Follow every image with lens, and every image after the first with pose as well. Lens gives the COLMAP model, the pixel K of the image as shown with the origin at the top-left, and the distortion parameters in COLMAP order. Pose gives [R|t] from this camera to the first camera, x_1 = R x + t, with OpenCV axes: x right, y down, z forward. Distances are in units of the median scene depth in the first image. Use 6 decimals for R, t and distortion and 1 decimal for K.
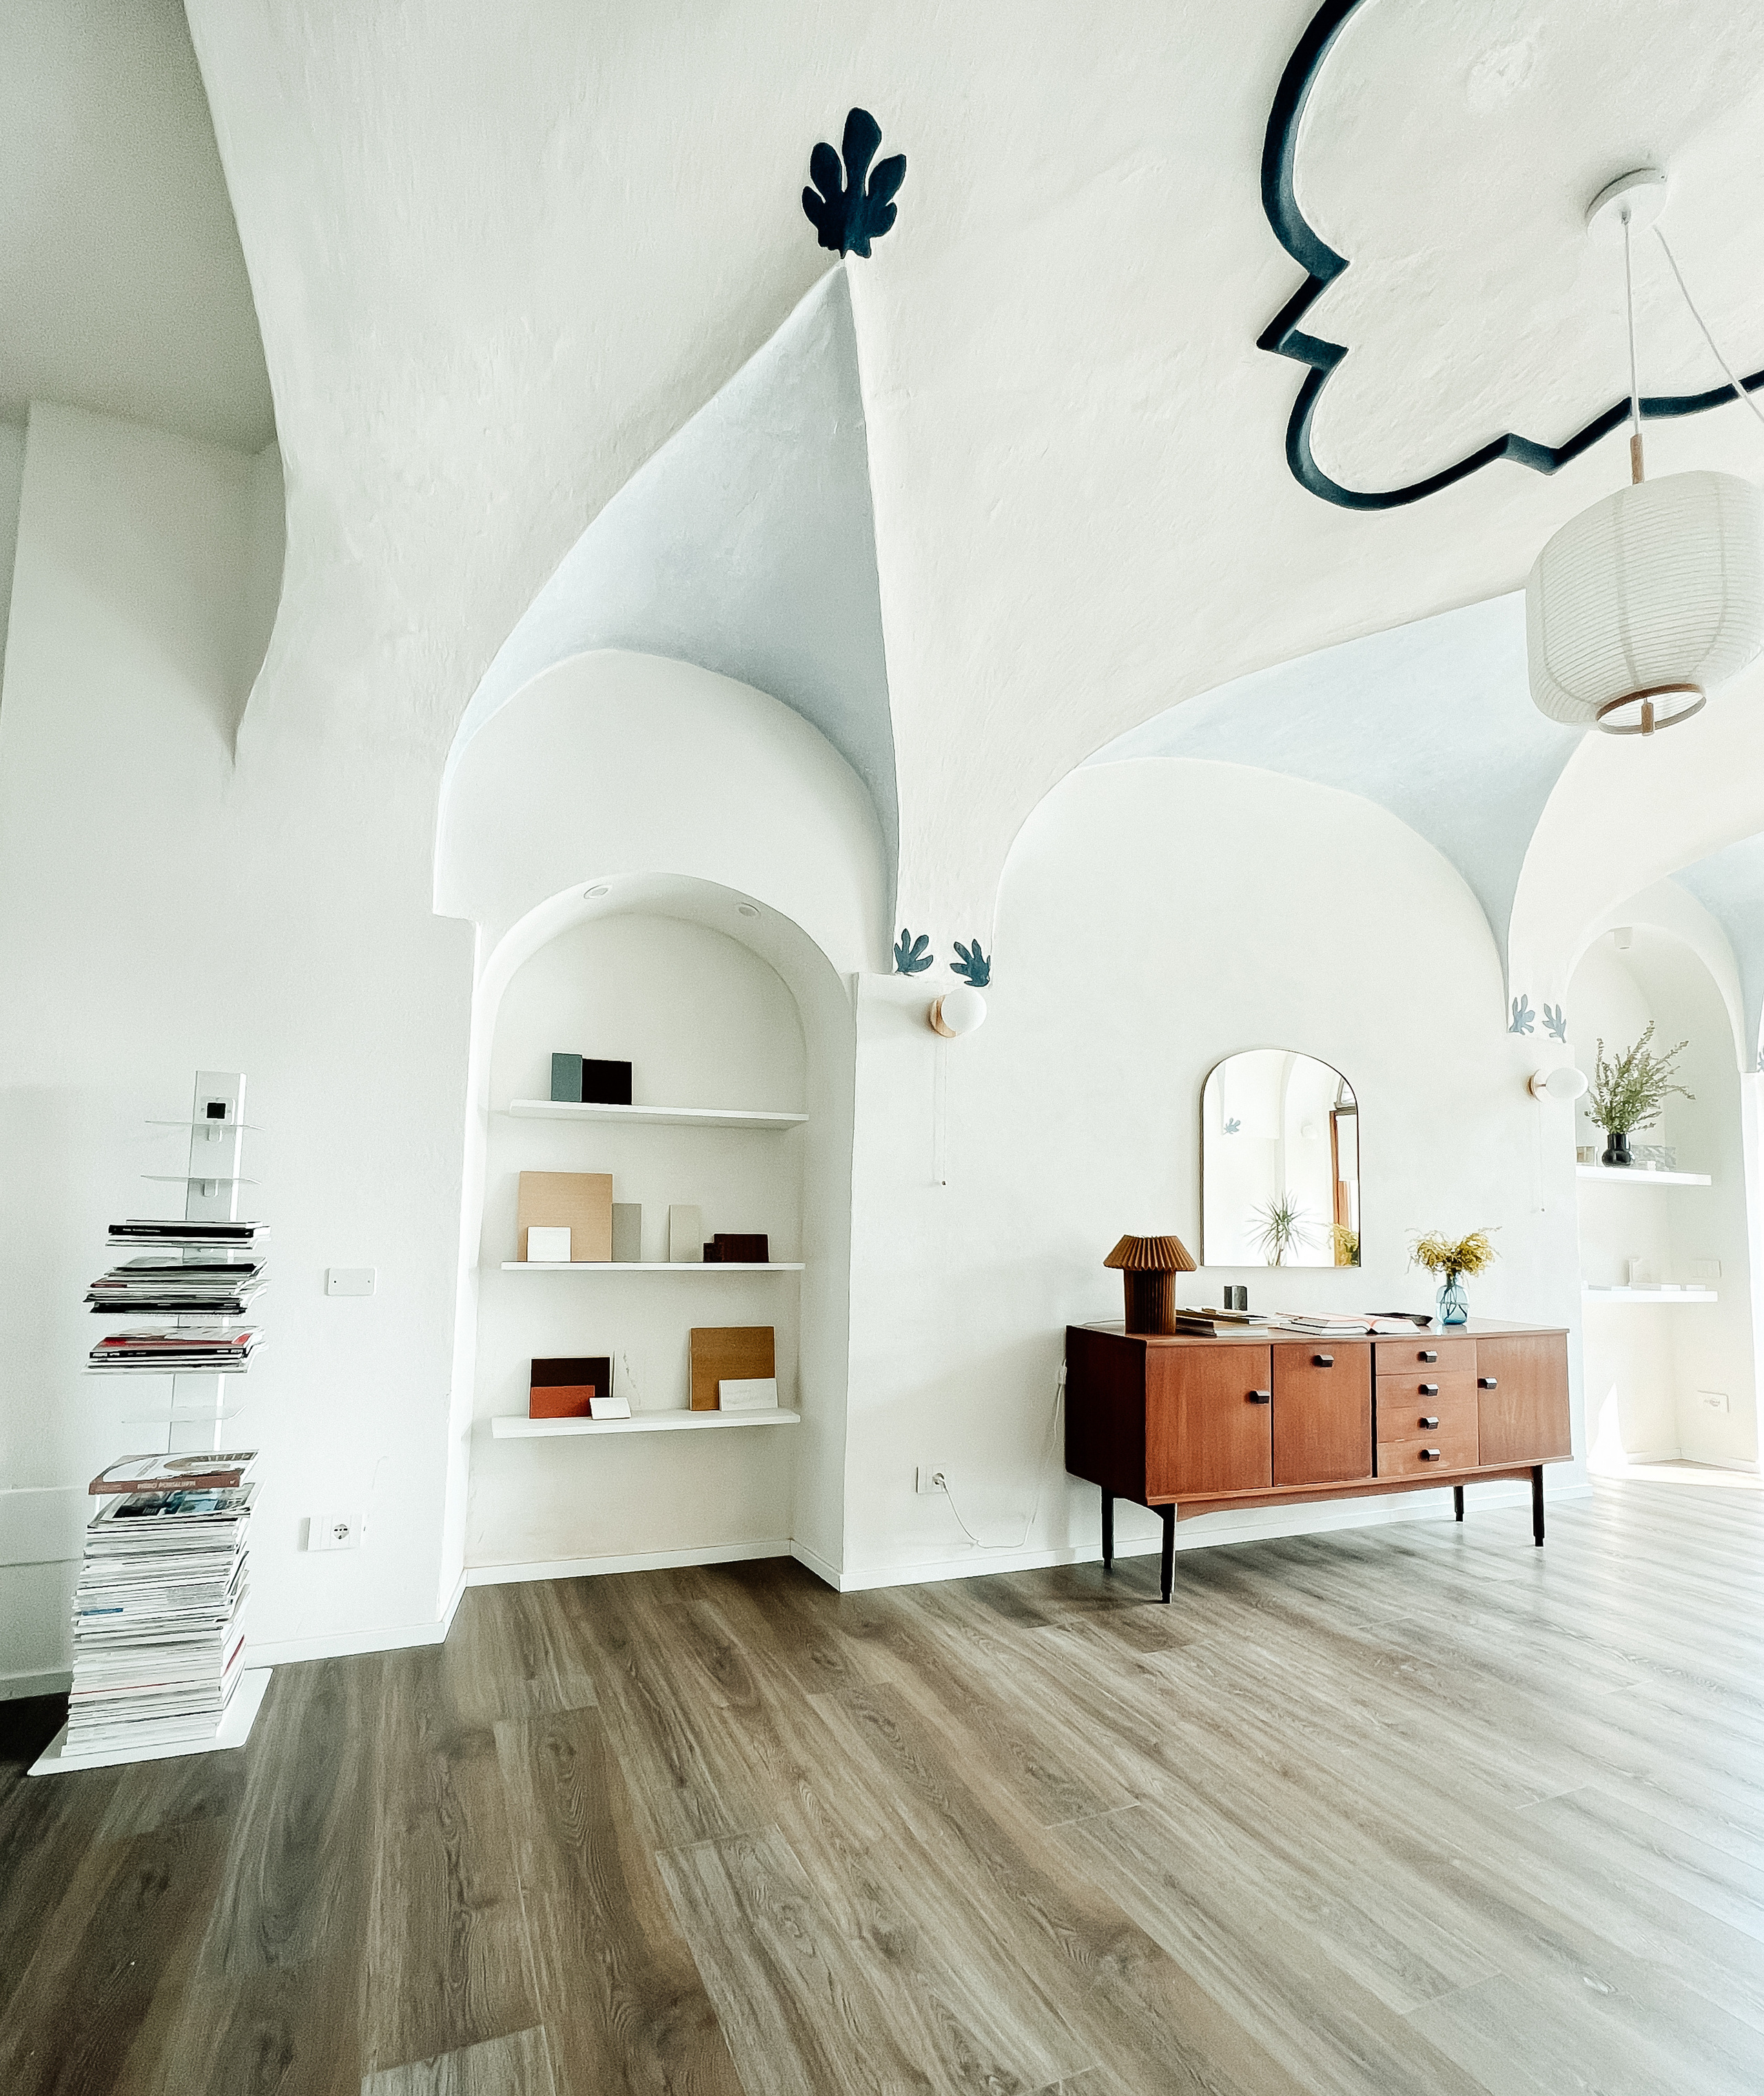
lens RADIAL K [[997.4, 0, 837.2], [0, 997.4, 1128.9], [0, 0, 1]] dist [-0.002338, 0.000205]
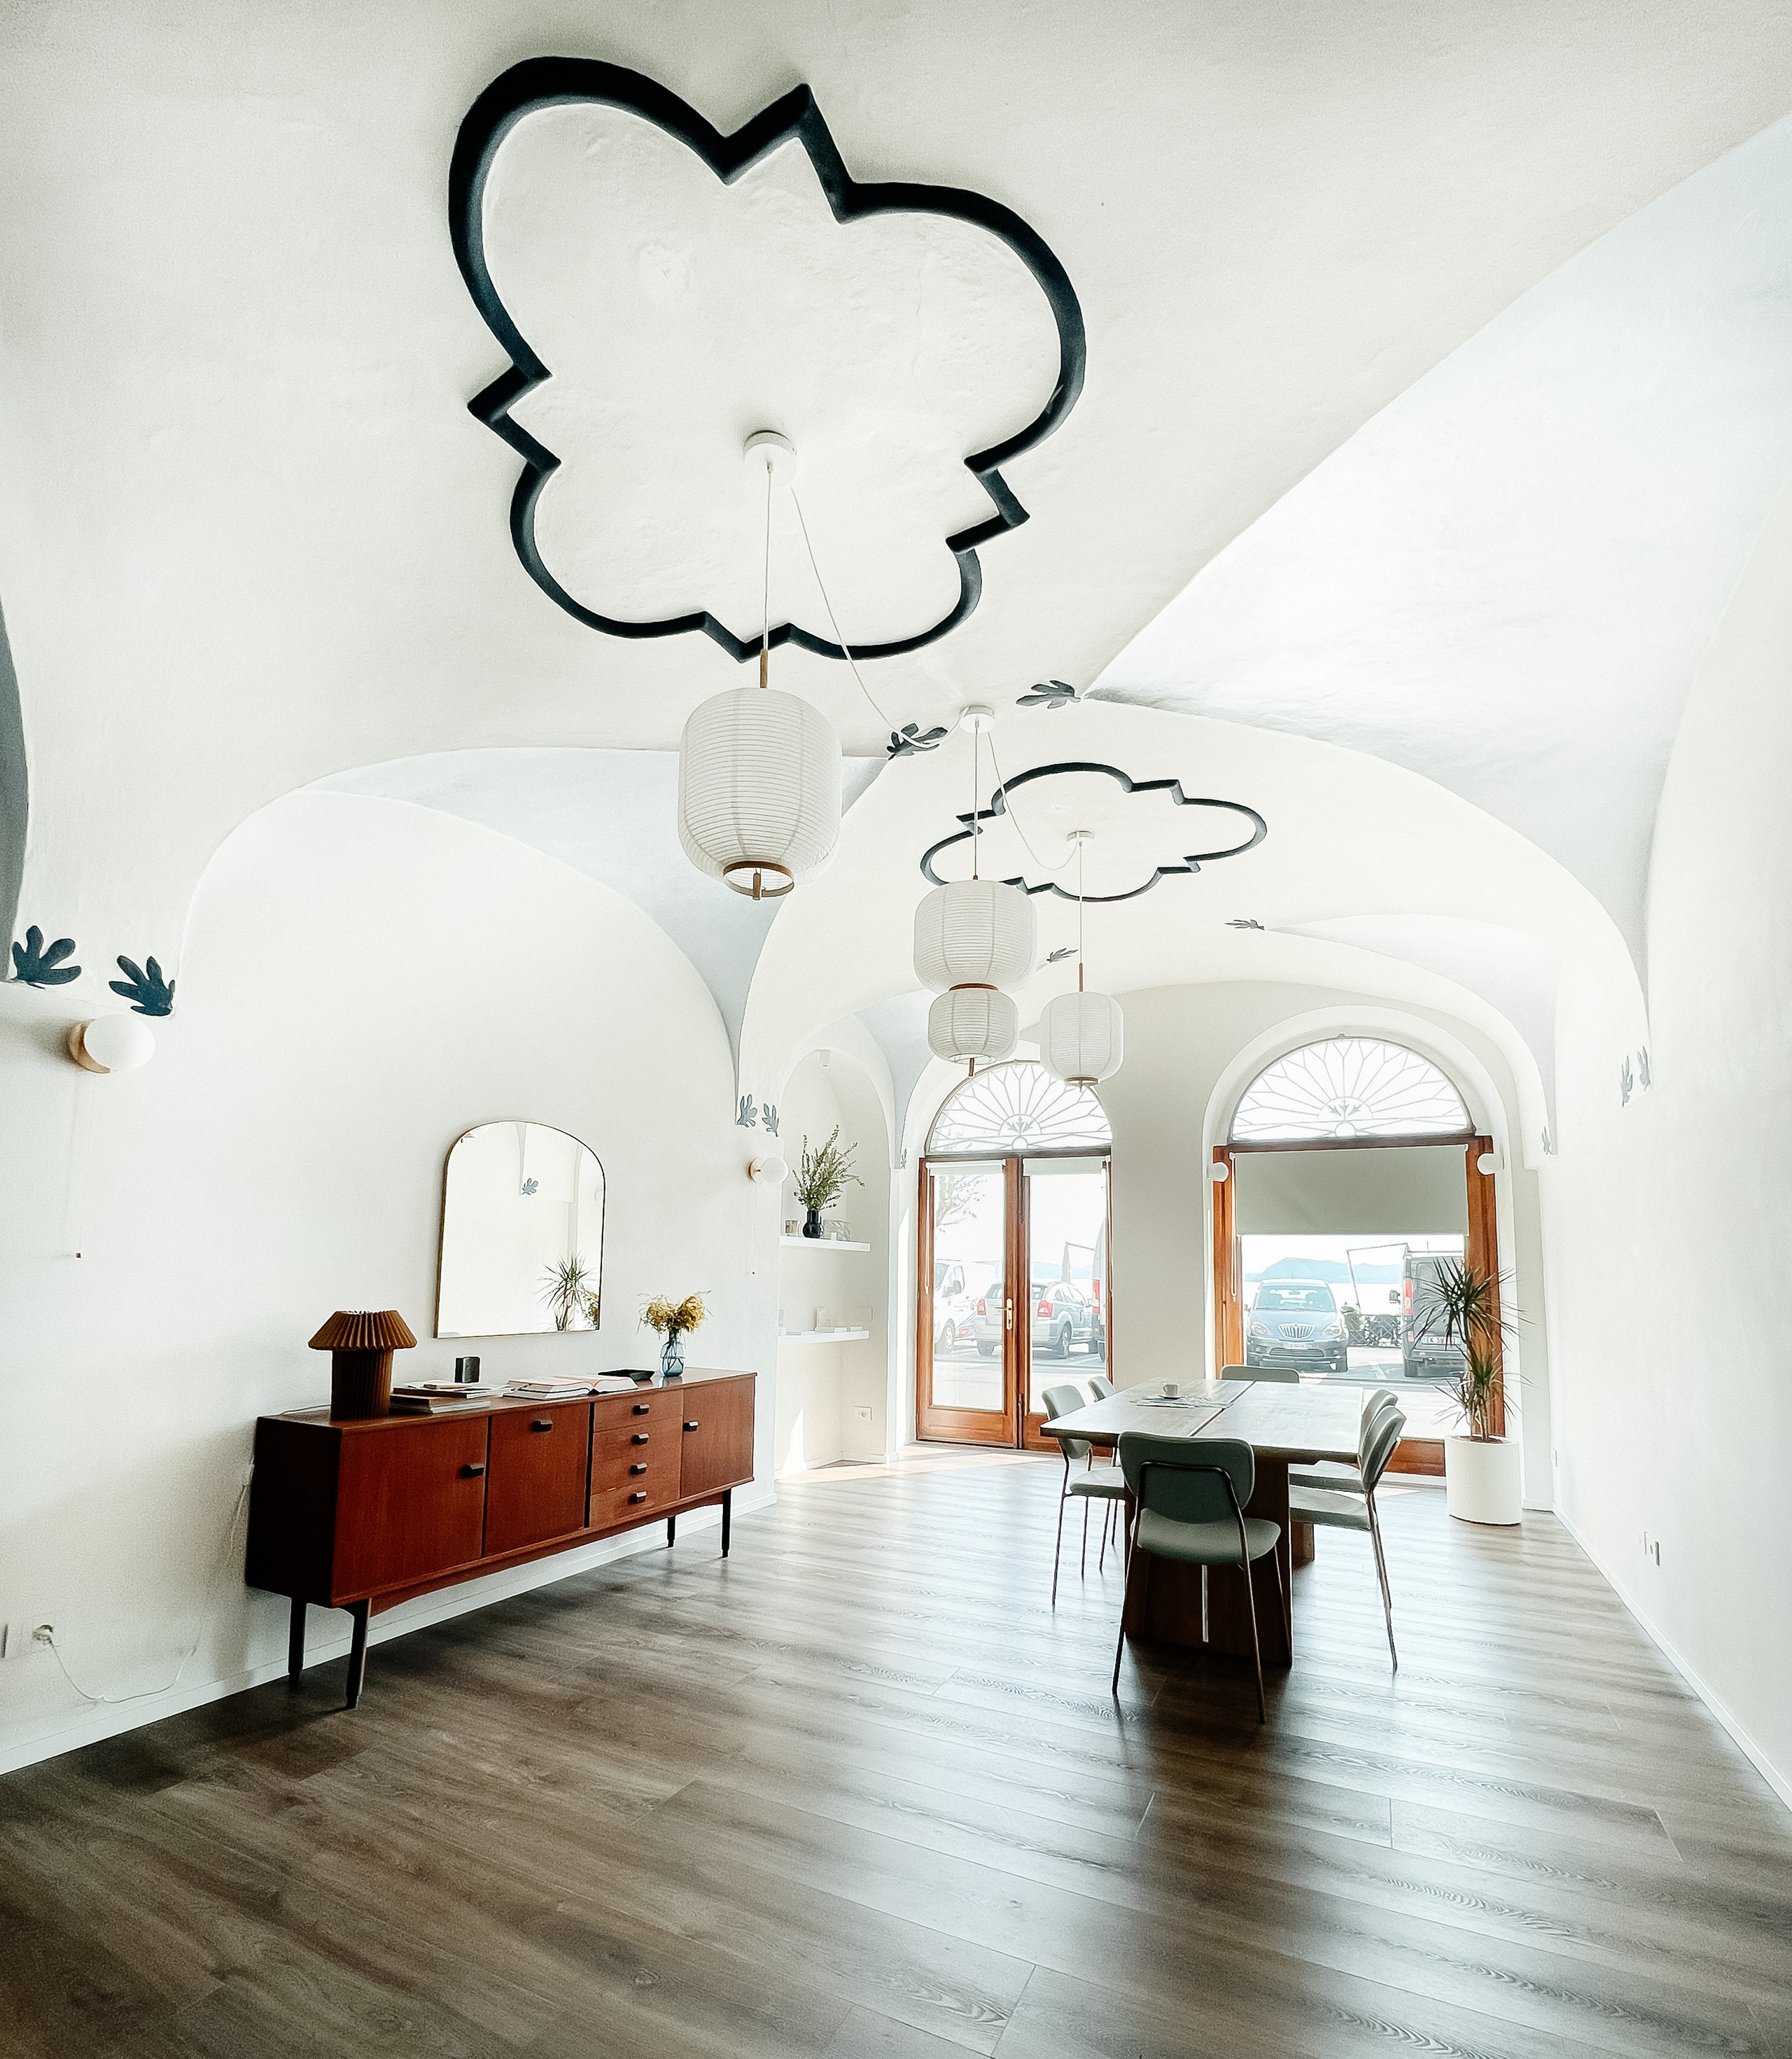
lens RADIAL K [[960.4, 0, 896.4], [0, 960.4, 1186.9], [0, 0, 1]] dist [-0.005006, -0.000579]
pose [[0.761586, 0.045679, 0.646452, 0.108146], [-0.048823, 0.998722, -0.013052, -0.022038], [-0.646222, -0.021621, 0.762843, -0.000700]]
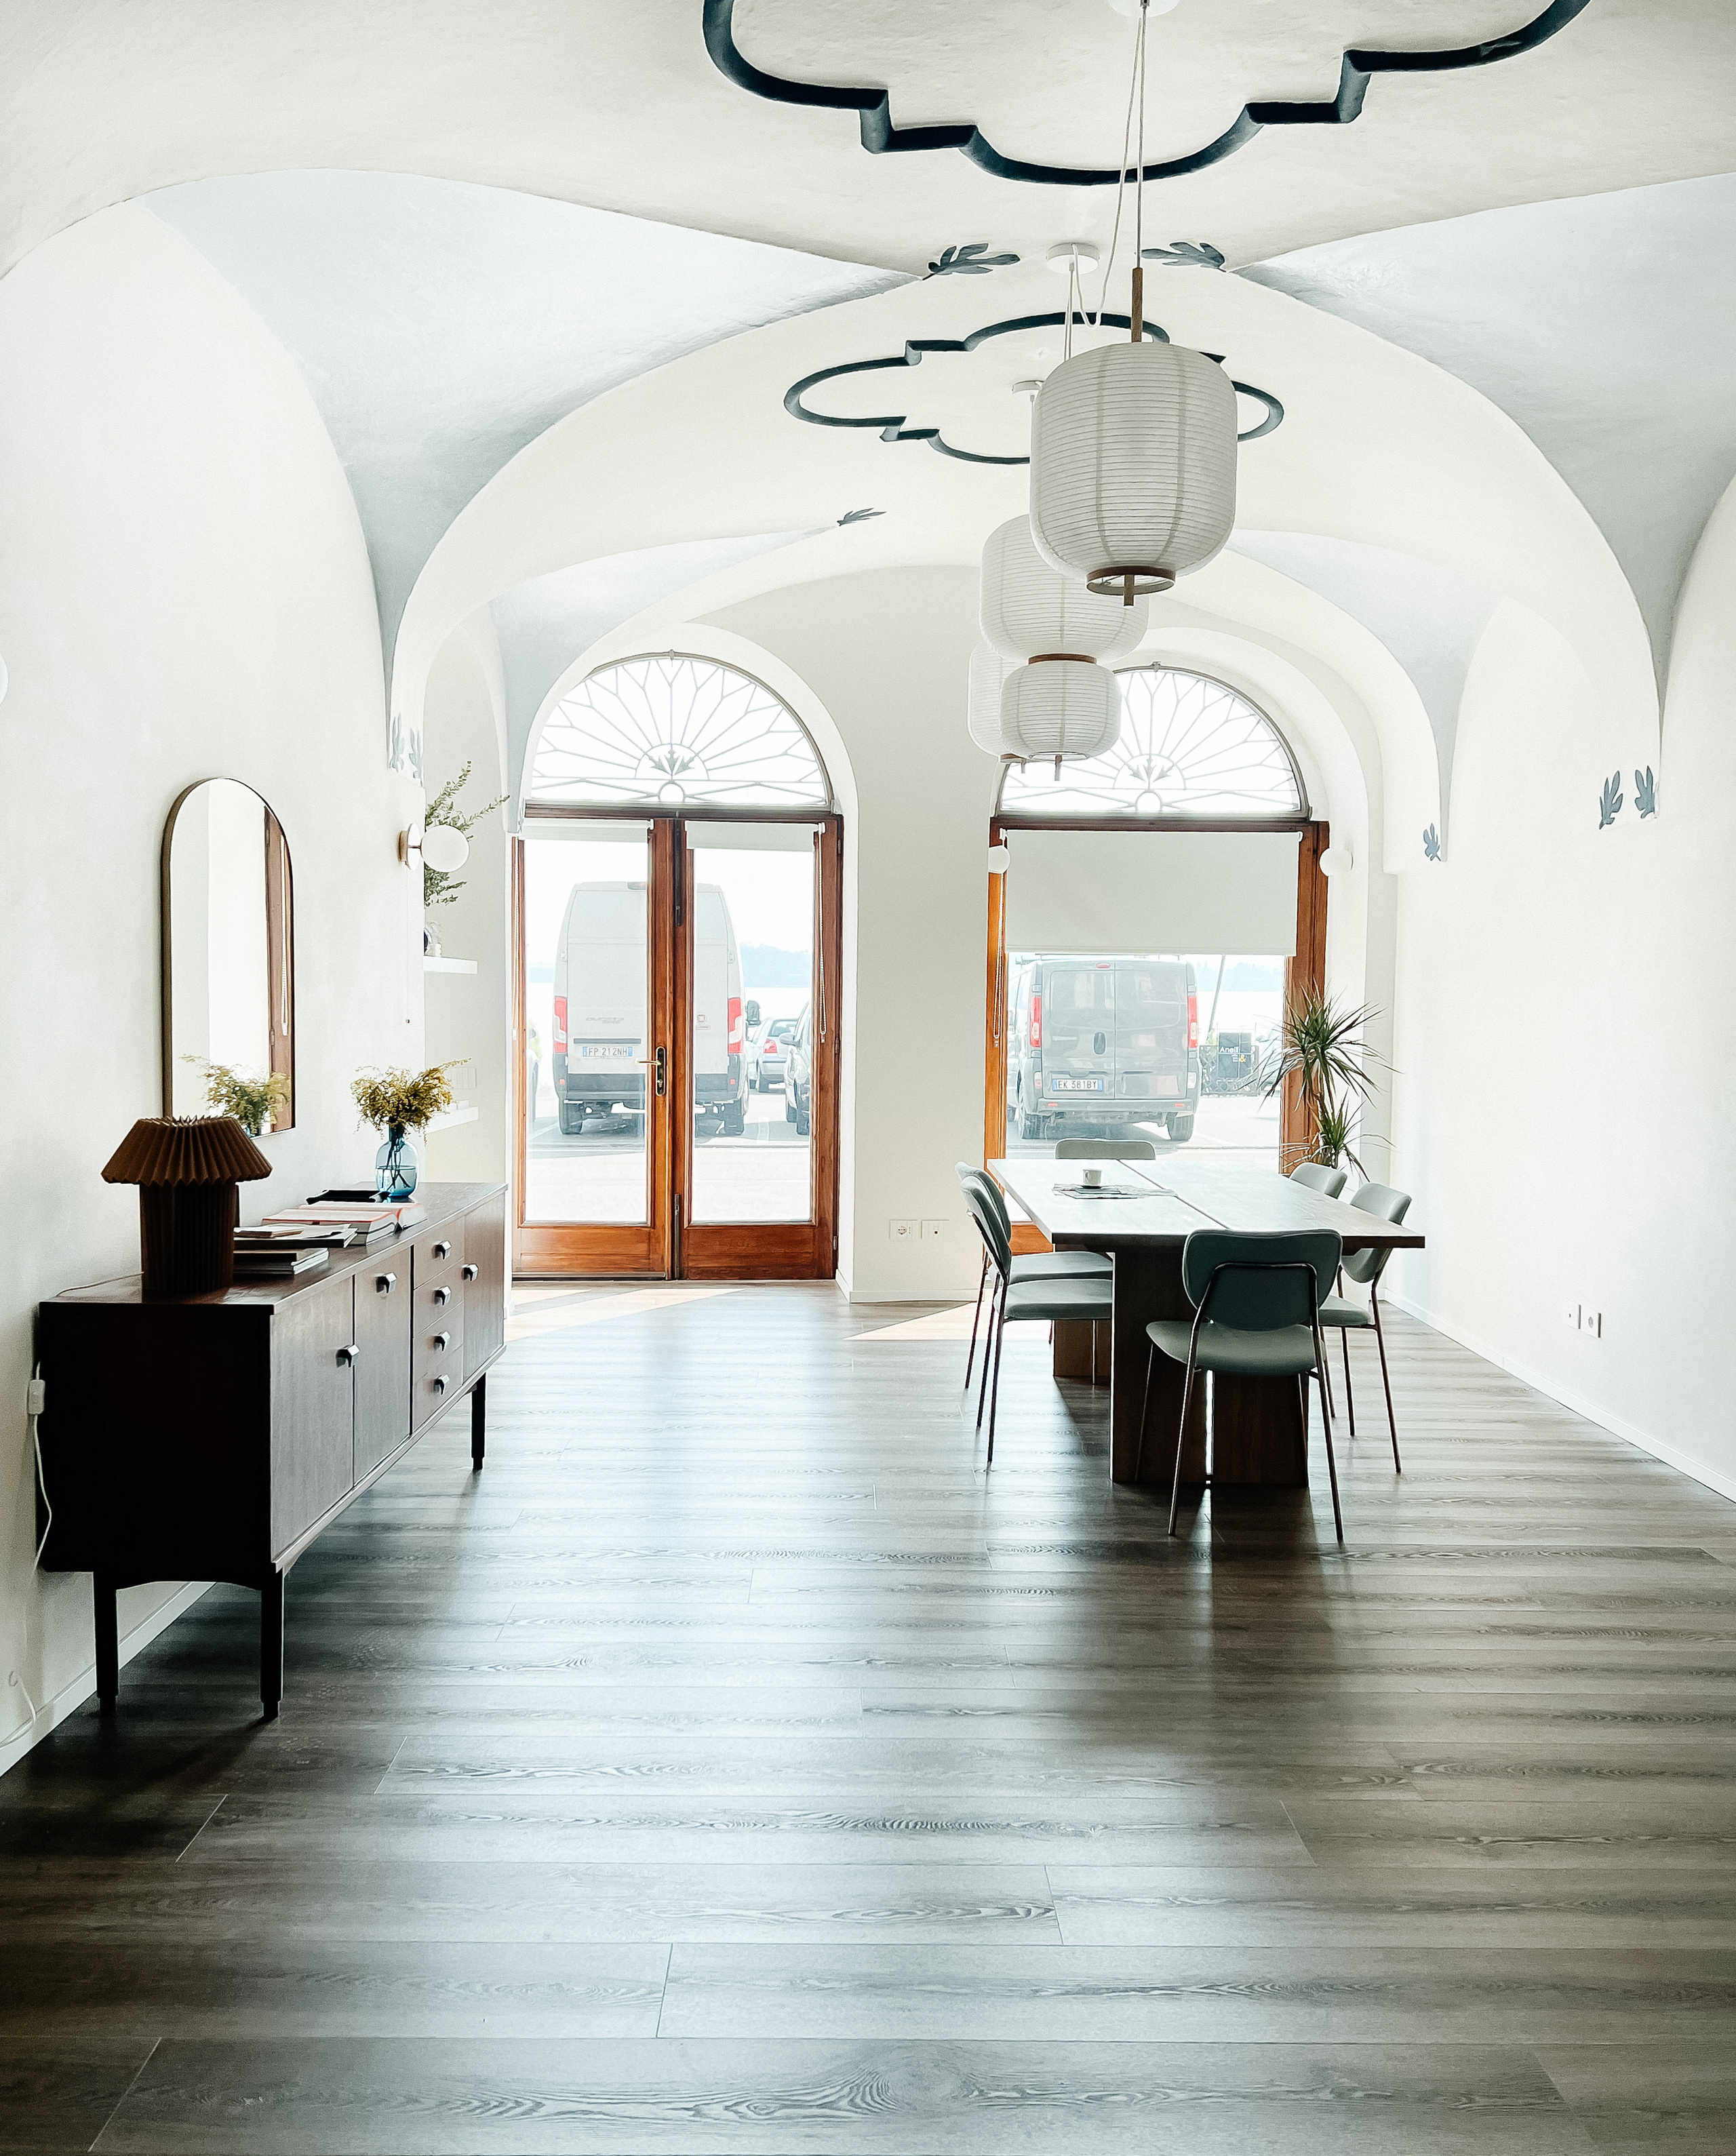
lens RADIAL K [[1774.6, 0, 856.0], [0, 1774.6, 1085.6], [0, 0, 1]] dist [0.062249, -0.060994]
pose [[0.384991, -0.071568, 0.920141, -0.474745], [-0.079234, 0.990745, 0.110212, -0.053884], [-0.919513, -0.115338, 0.375757, 0.277332]]
